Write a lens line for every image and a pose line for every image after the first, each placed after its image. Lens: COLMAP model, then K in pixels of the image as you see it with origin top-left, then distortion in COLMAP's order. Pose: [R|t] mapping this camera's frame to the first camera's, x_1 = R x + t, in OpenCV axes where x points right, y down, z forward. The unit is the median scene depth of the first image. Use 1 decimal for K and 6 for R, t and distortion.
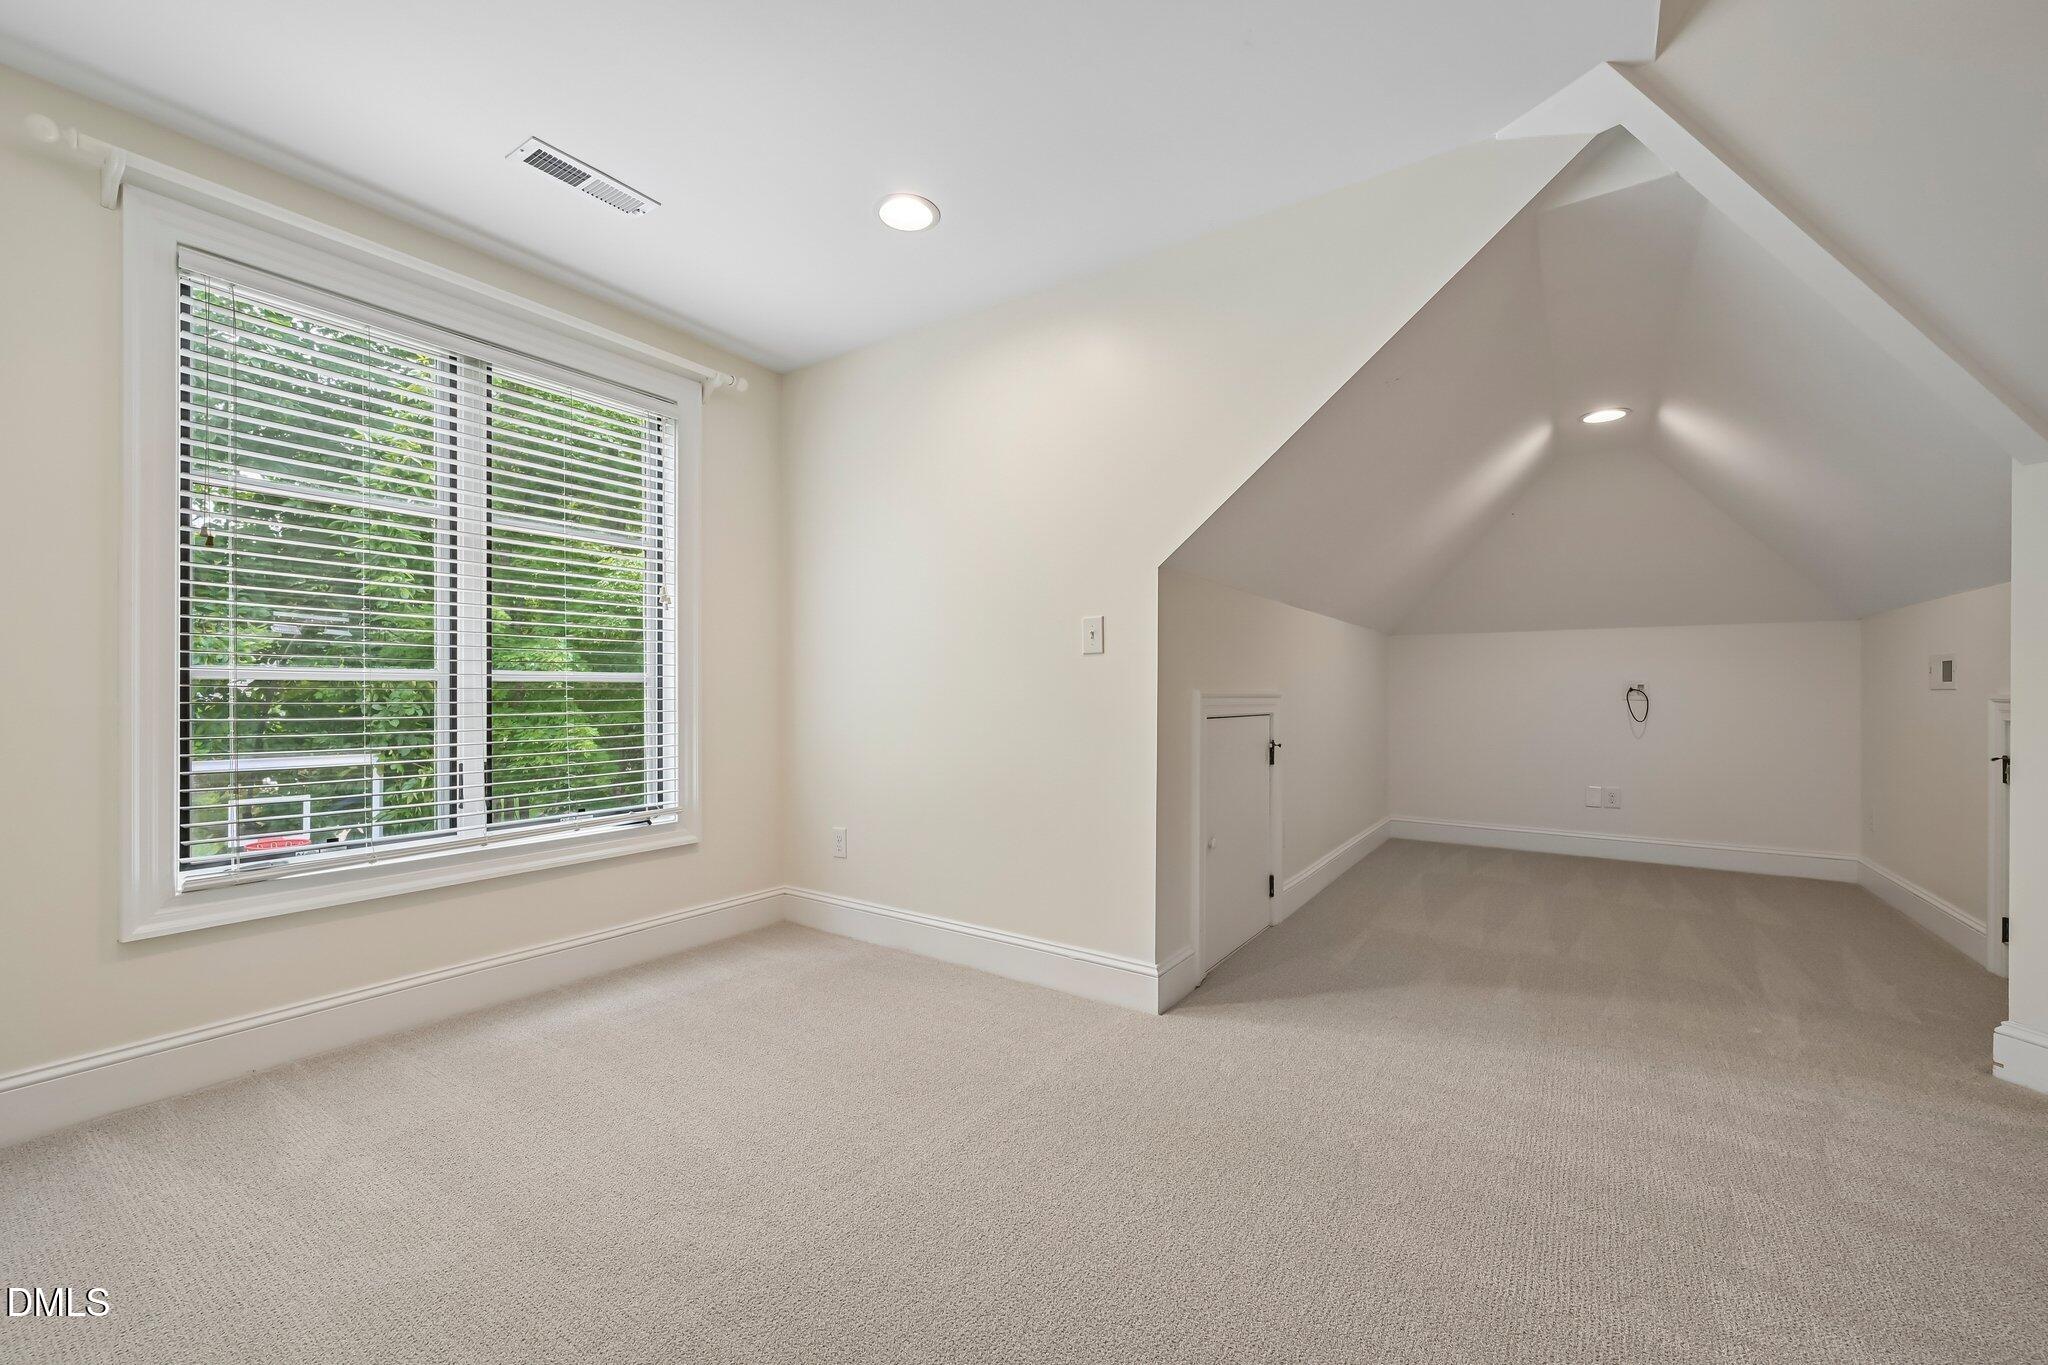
lens RADIAL K [[817.9, 0, 1013.8], [0, 817.9, 689.8], [0, 0, 1]] dist [0.000670, 0.000203]
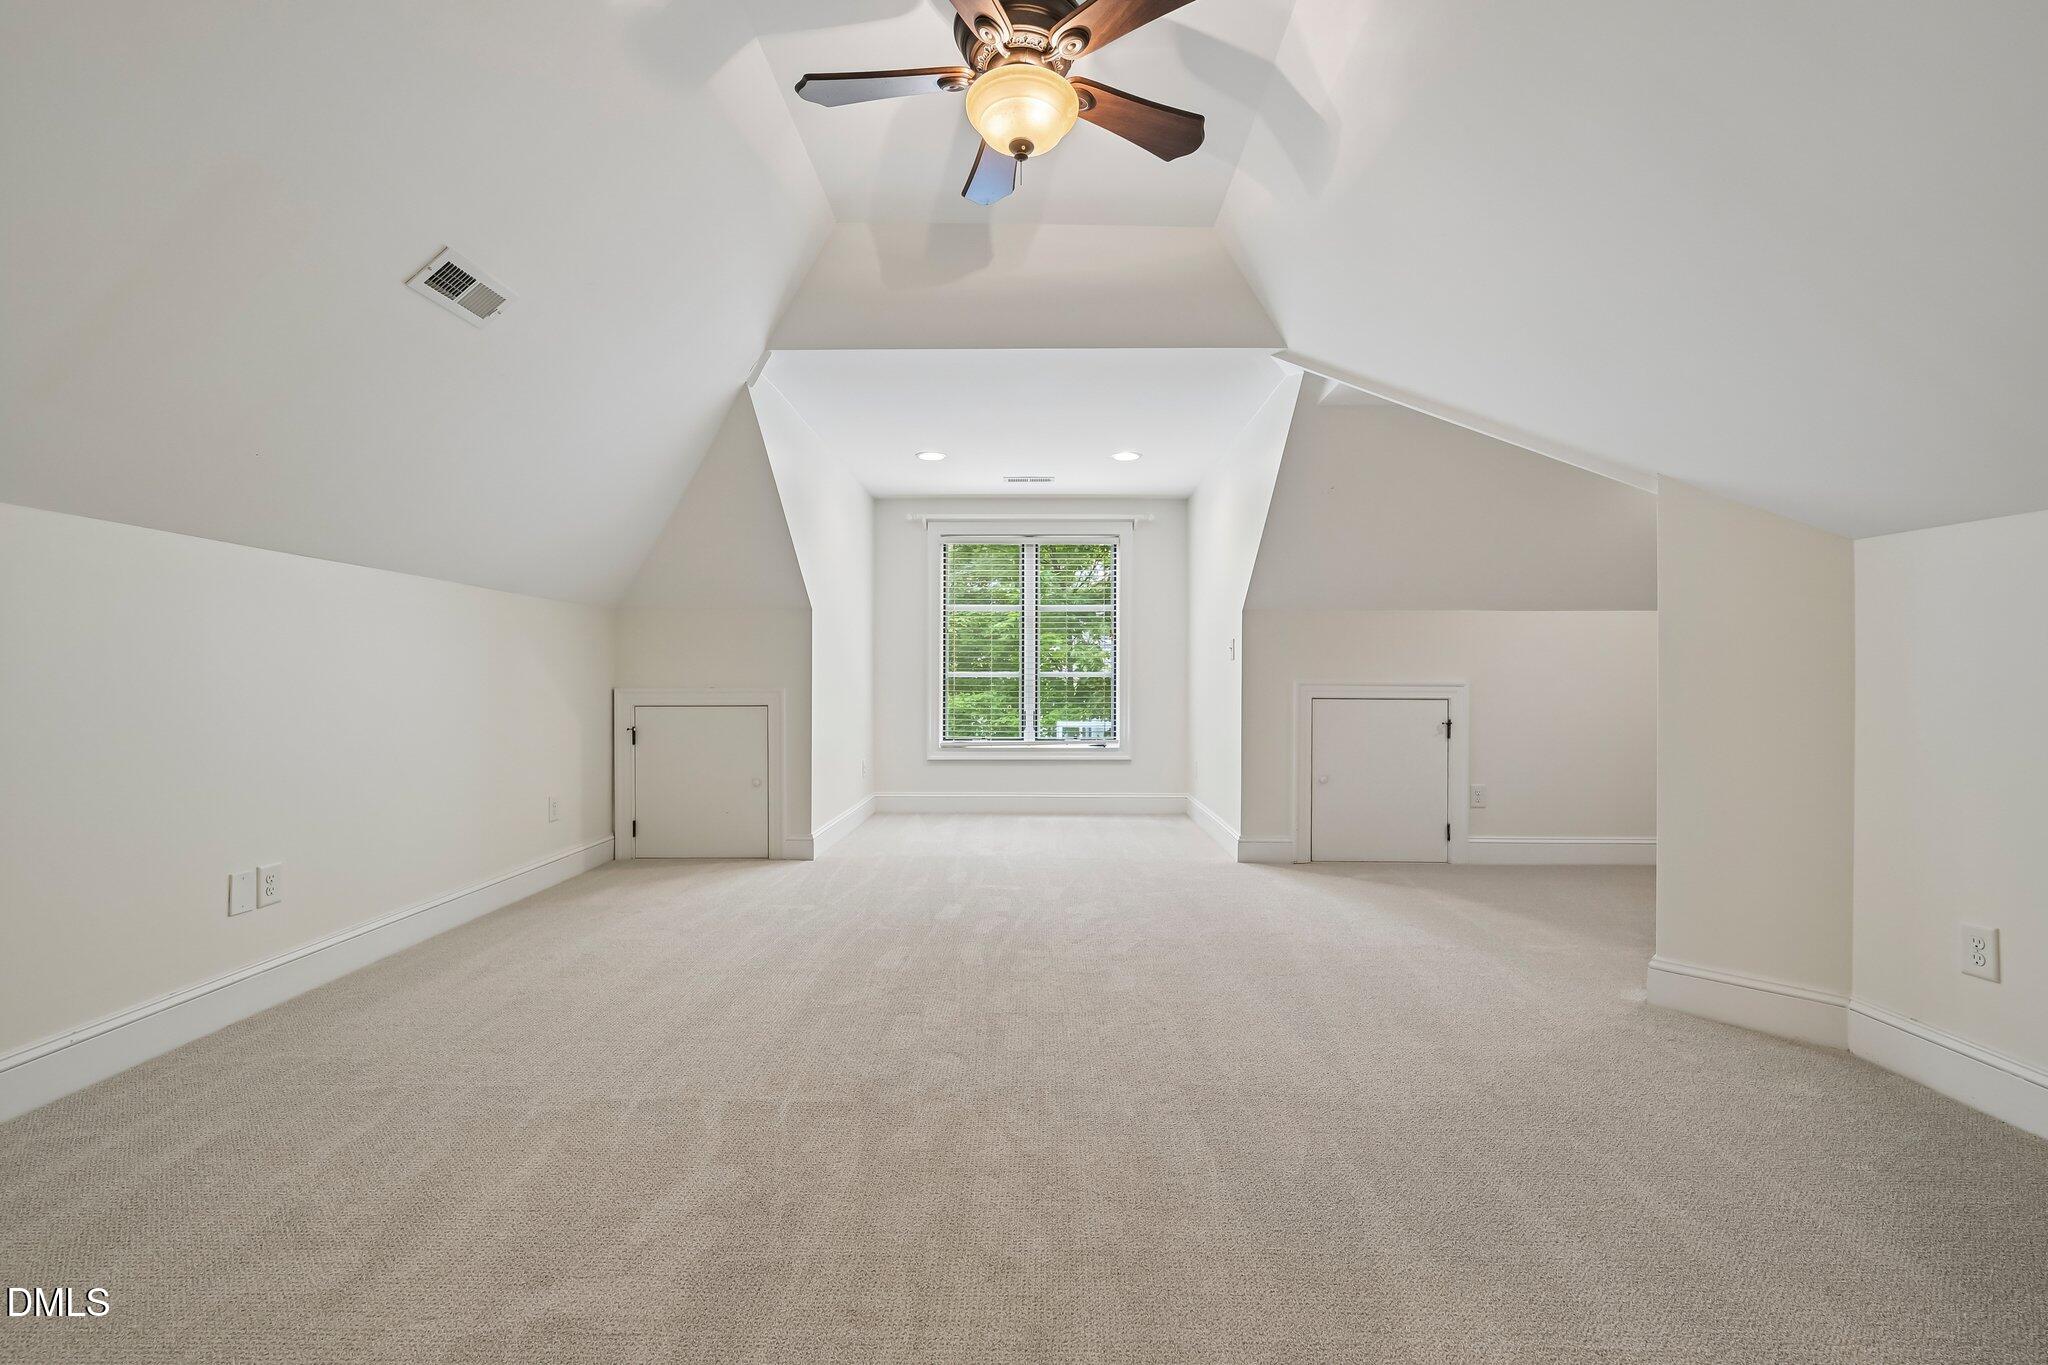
lens RADIAL K [[880.6, 0, 1023.0], [0, 880.6, 685.9], [0, 0, 1]] dist [-0.000369, -0.000047]
pose [[0.564469, 0.006084, -0.825432, 1.469974], [0.001241, 0.999965, 0.008219, -0.005013], [0.825453, -0.005663, 0.564442, -0.473148]]
